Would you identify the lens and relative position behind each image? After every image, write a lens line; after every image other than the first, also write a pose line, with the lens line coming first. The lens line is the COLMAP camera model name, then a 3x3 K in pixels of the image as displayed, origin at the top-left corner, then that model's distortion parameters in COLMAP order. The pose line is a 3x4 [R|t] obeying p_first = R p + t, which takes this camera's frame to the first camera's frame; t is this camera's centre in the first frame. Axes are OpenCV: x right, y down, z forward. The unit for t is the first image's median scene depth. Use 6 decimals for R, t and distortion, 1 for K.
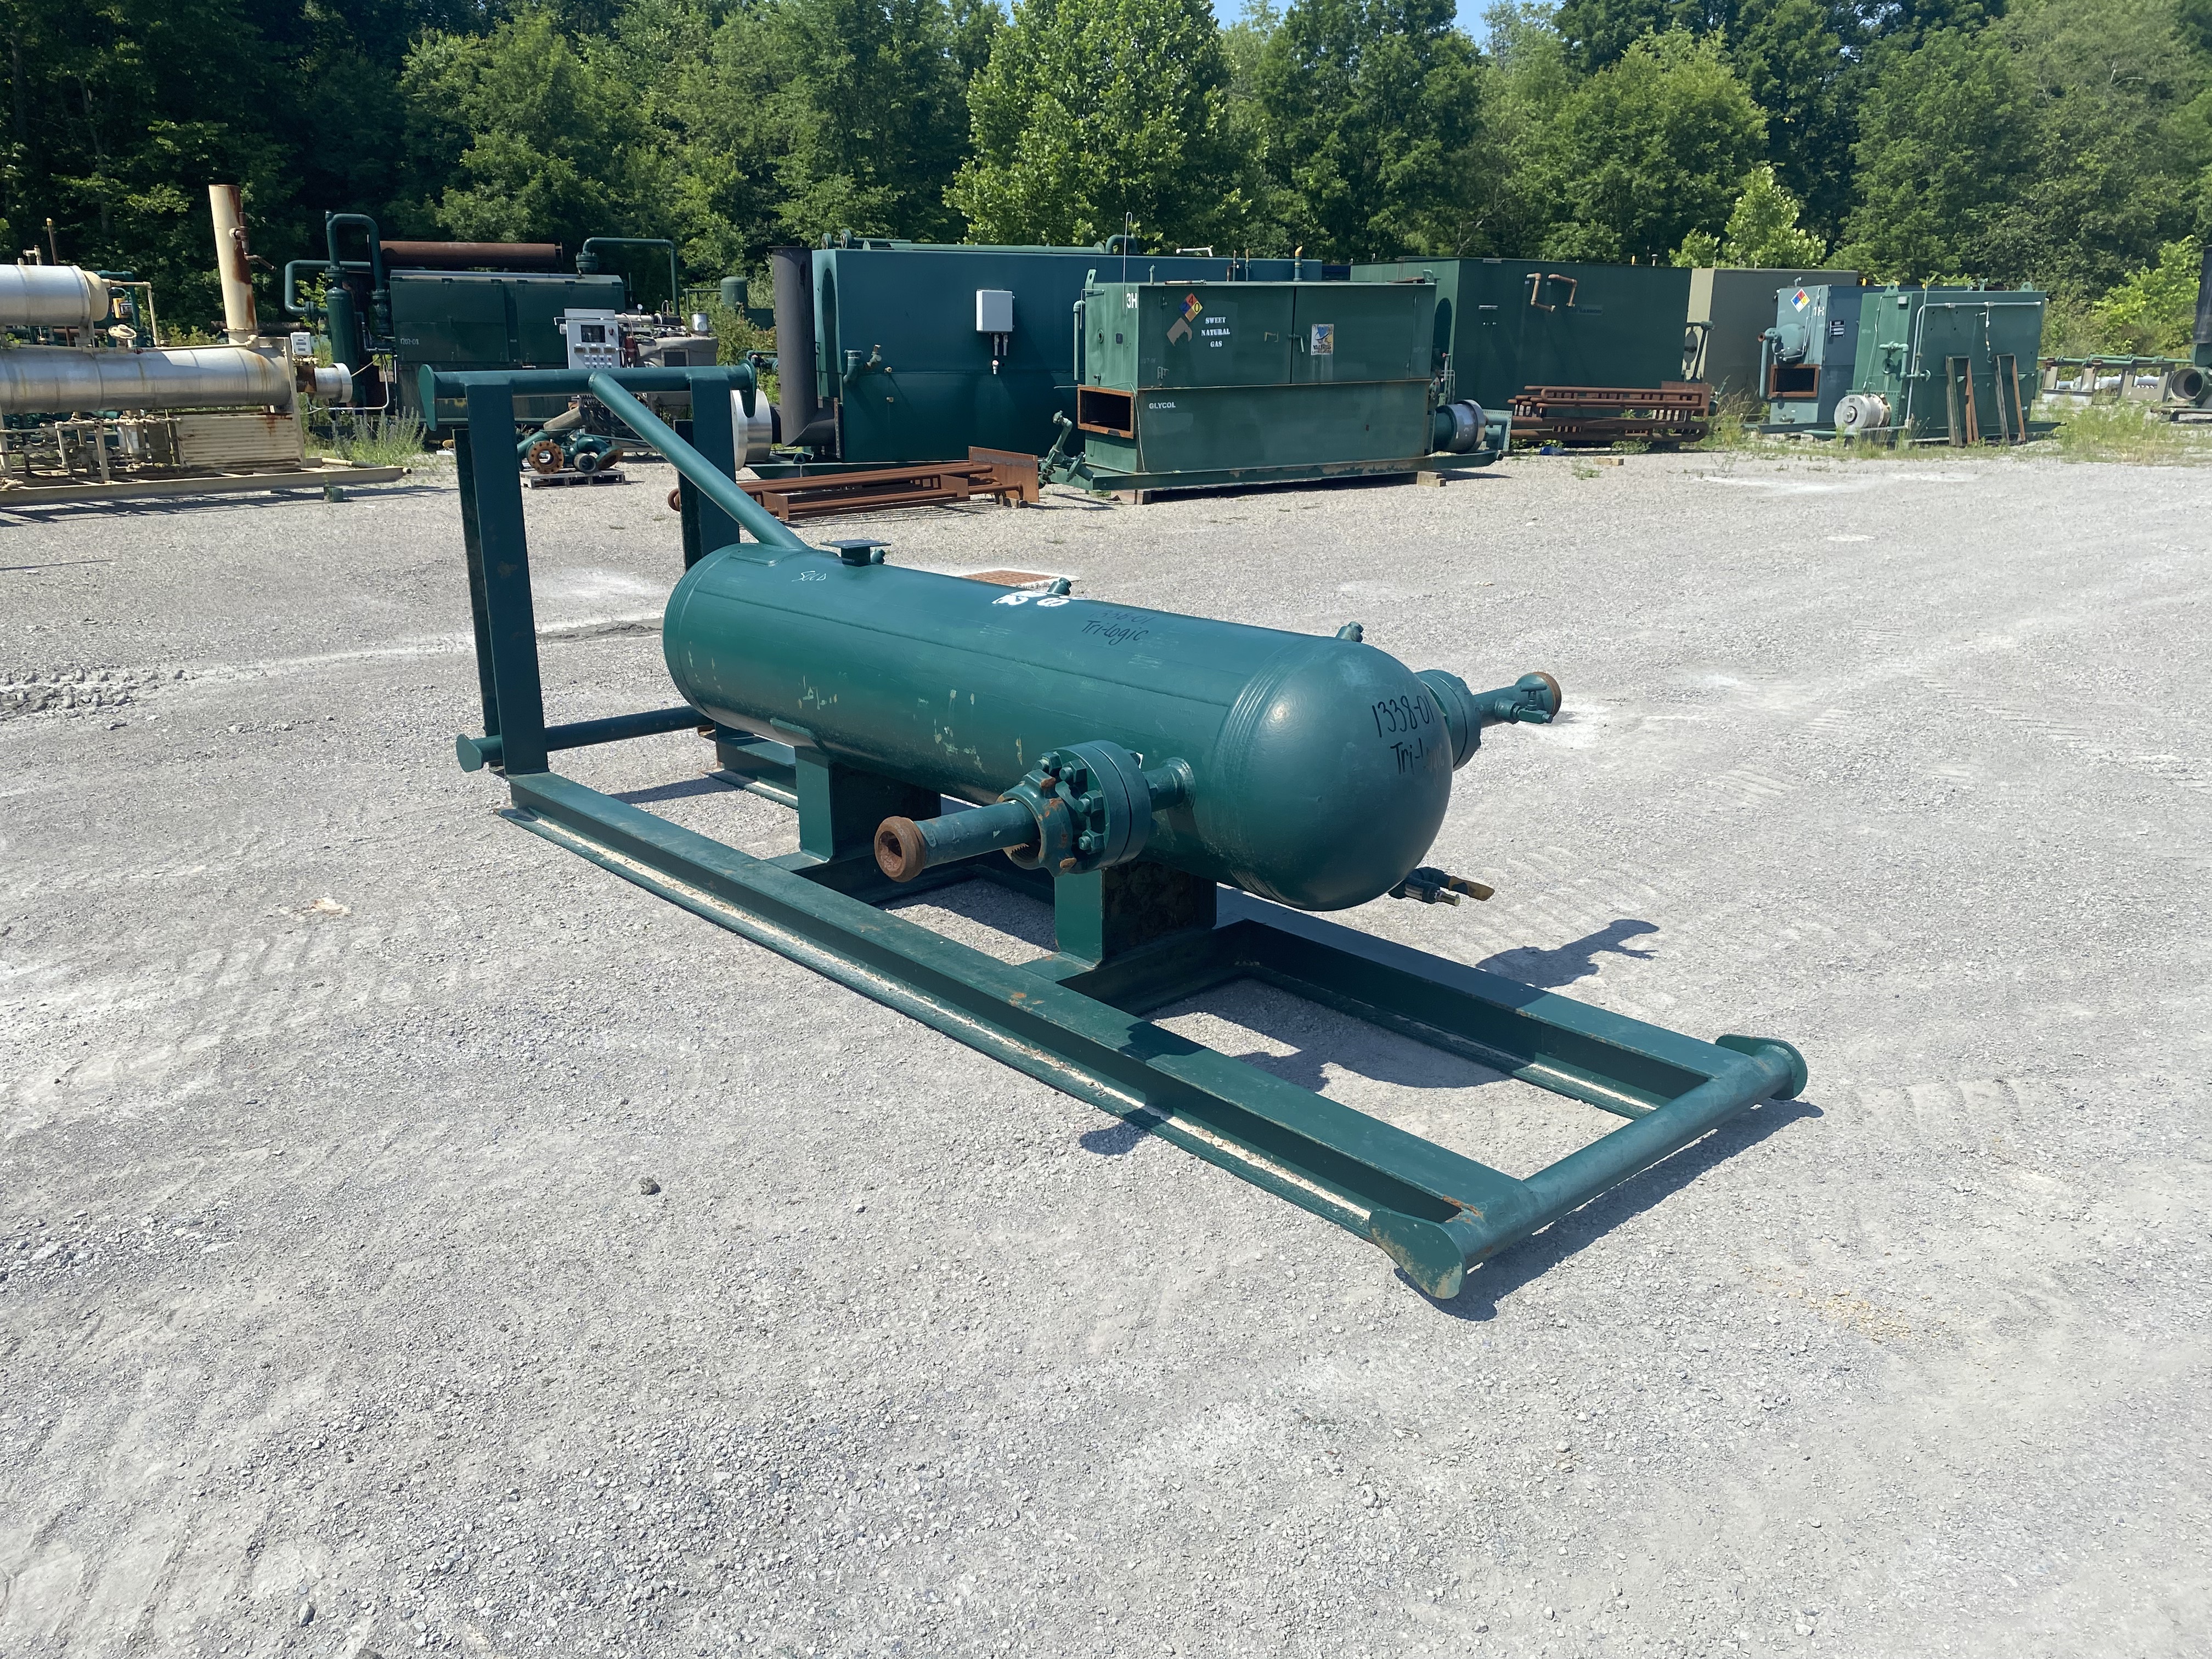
lens RADIAL K [[1650.5, 0, 1110.5], [0, 1650.5, 785.0], [0, 0, 1]] dist [0.022964, -0.023893]
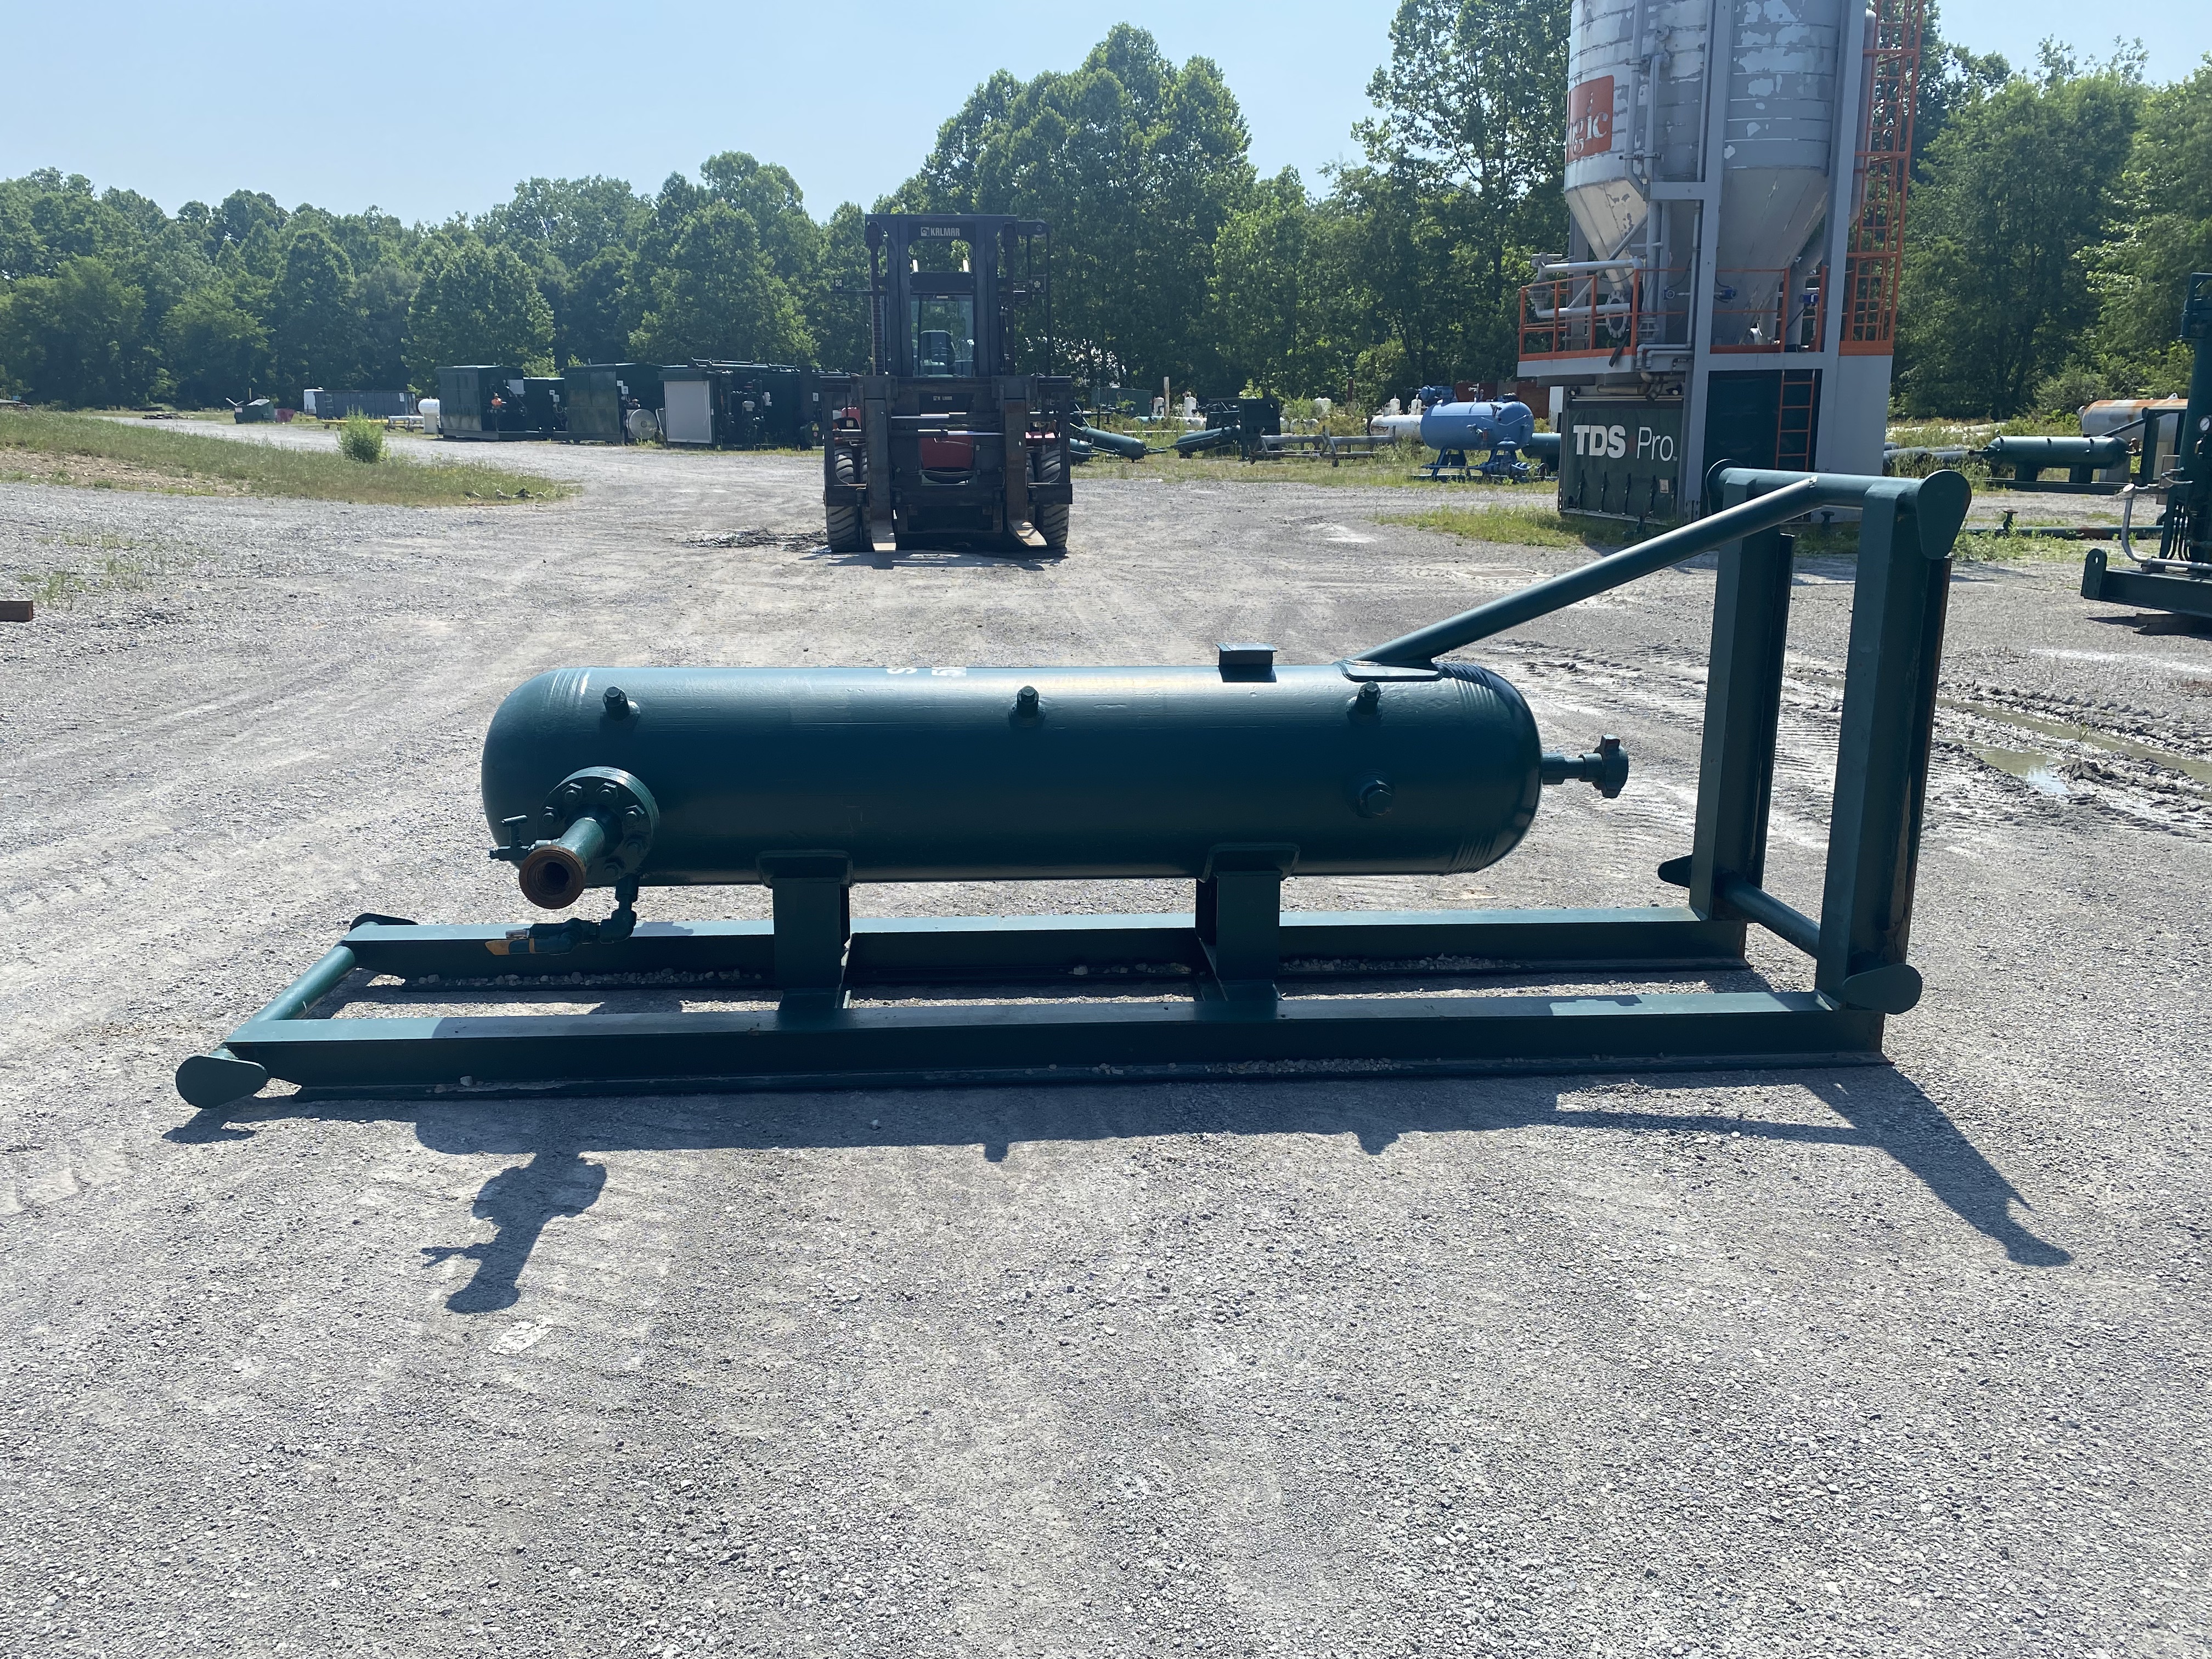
lens RADIAL K [[1670.0, 0, 1066.5], [0, 1670.0, 820.0], [0, 0, 1]] dist [0.008644, -0.011658]
pose [[-0.624199, 0.178360, -0.760634, 0.109442], [-0.207272, 0.900897, 0.381344, -0.067710], [0.753269, 0.395693, -0.525370, 0.244943]]
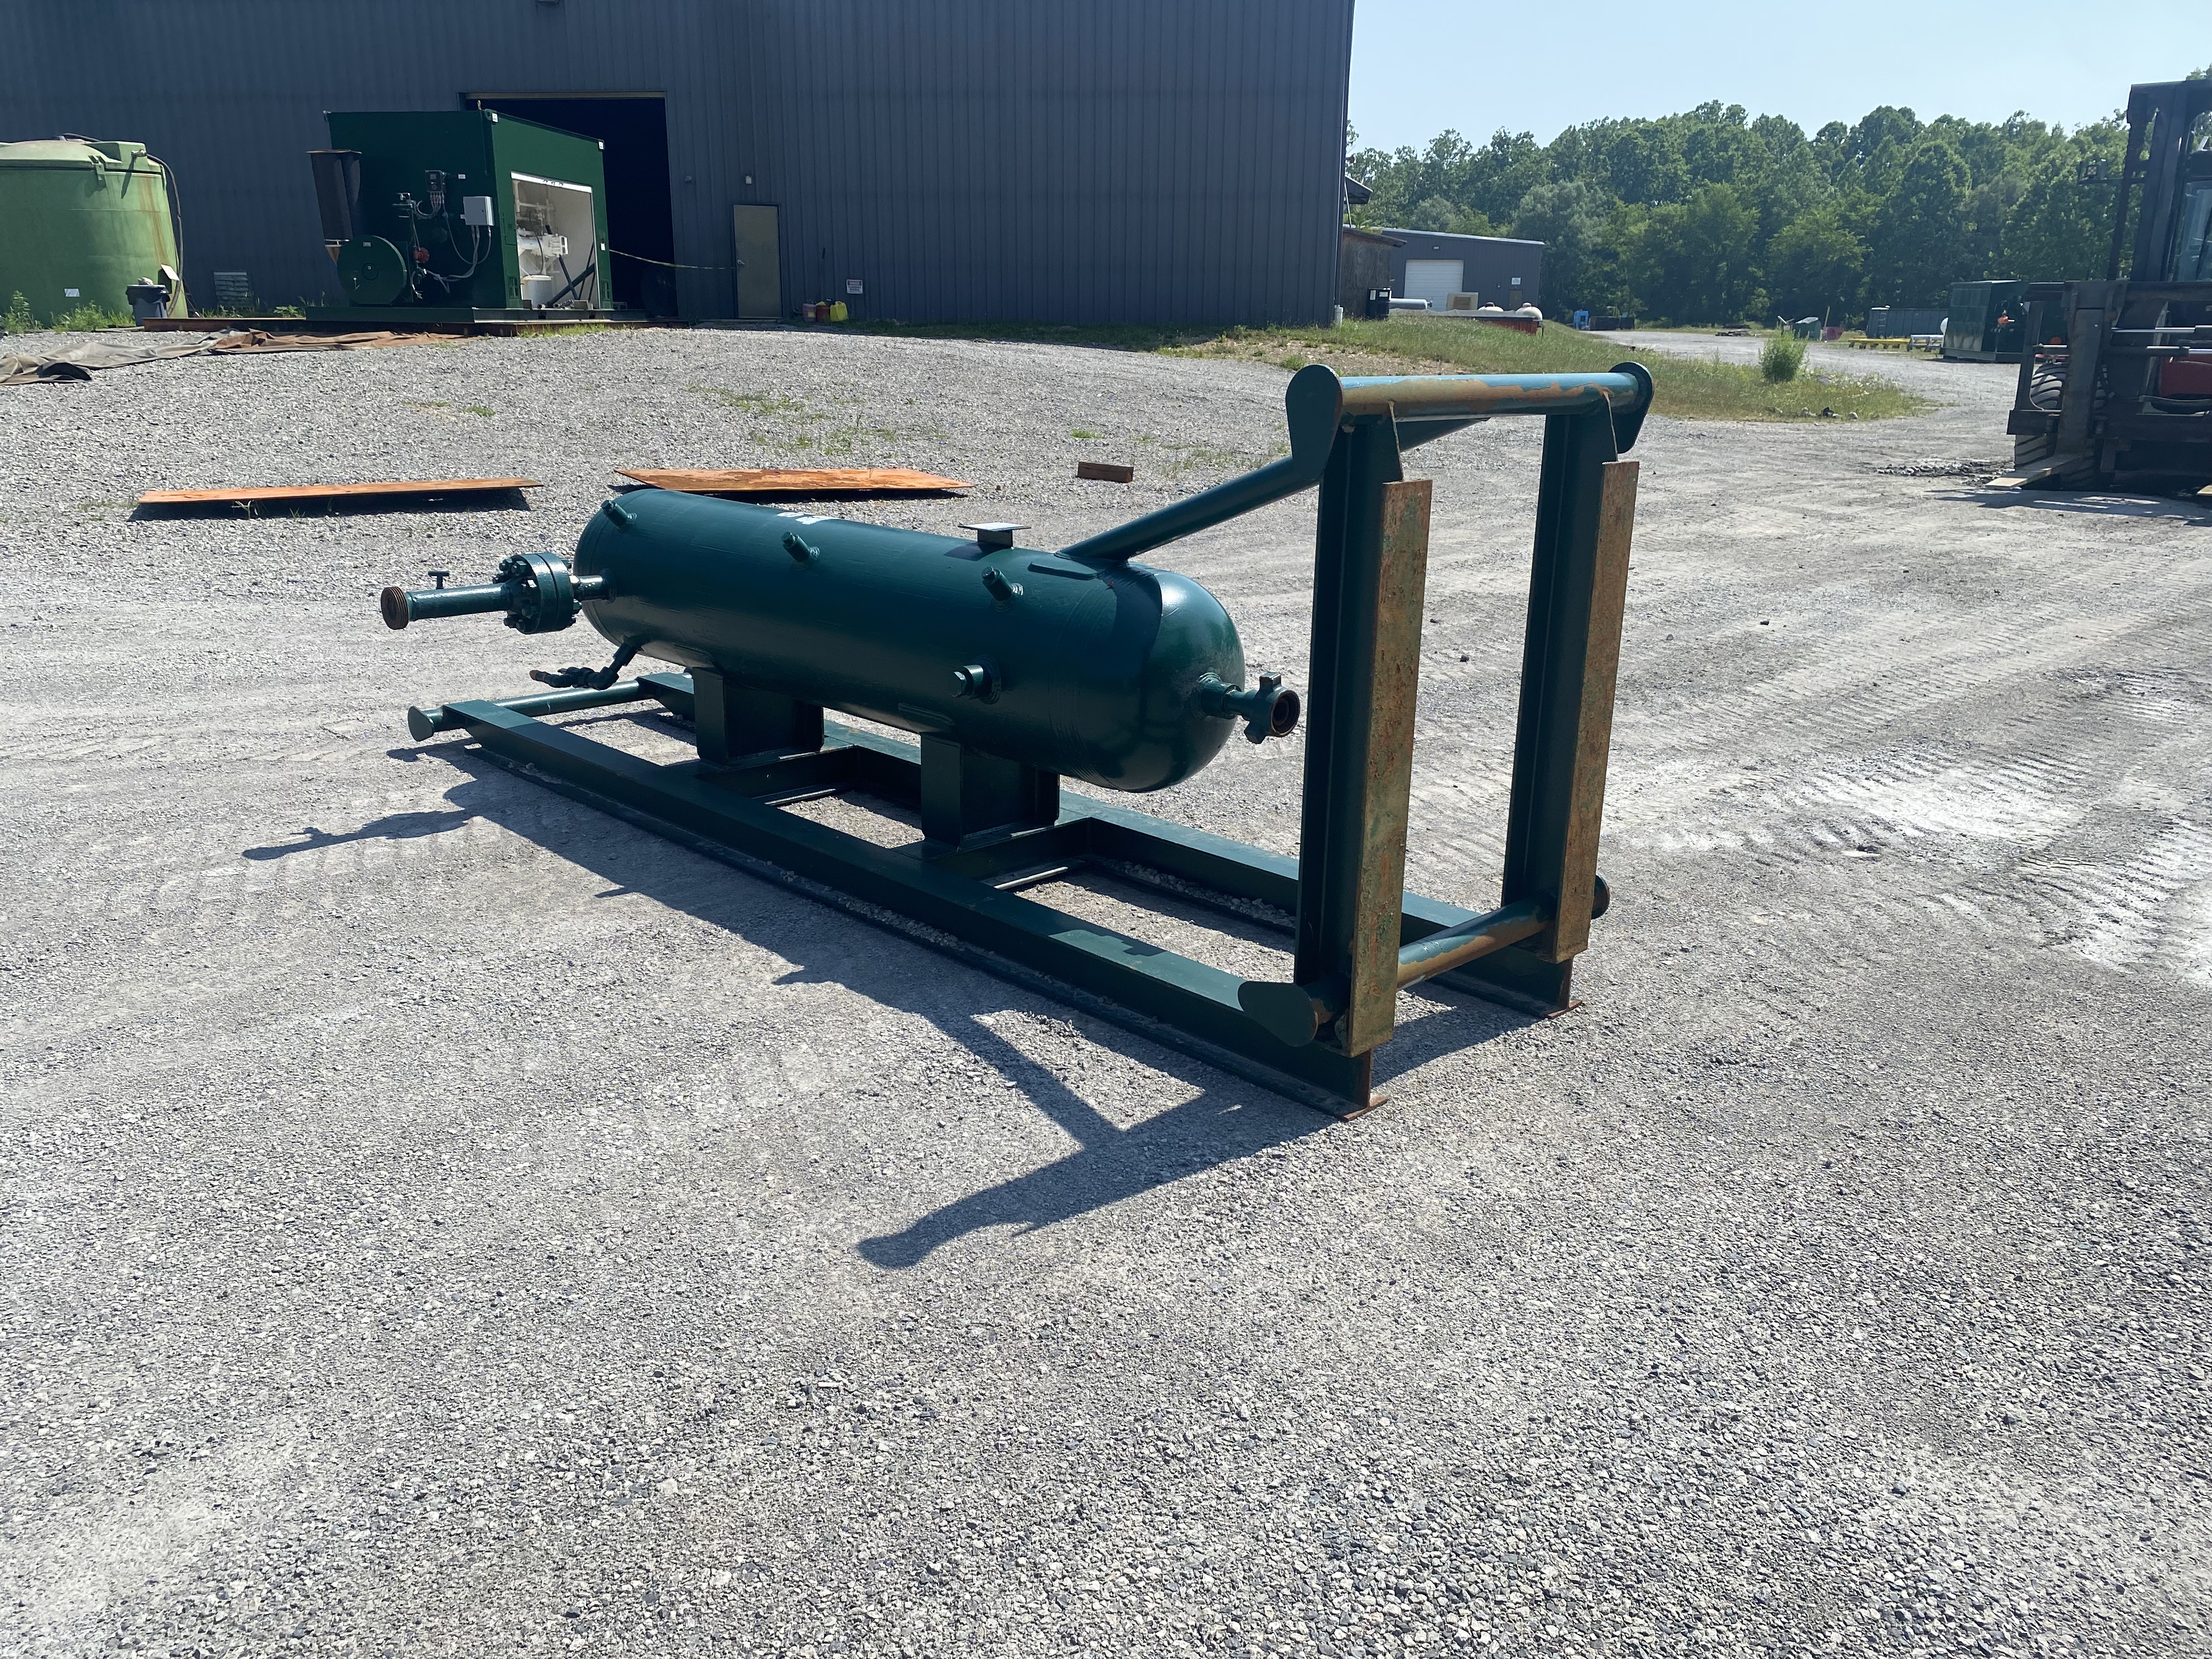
lens RADIAL K [[1666.1, 0, 1095.7], [0, 1666.1, 833.4], [0, 0, 1]] dist [0.005137, -0.013925]
pose [[-0.999300, -0.004926, -0.037091, -0.030861], [-0.023832, 0.848001, 0.529458, -0.085478], [0.028845, 0.529972, -0.847525, 0.322002]]
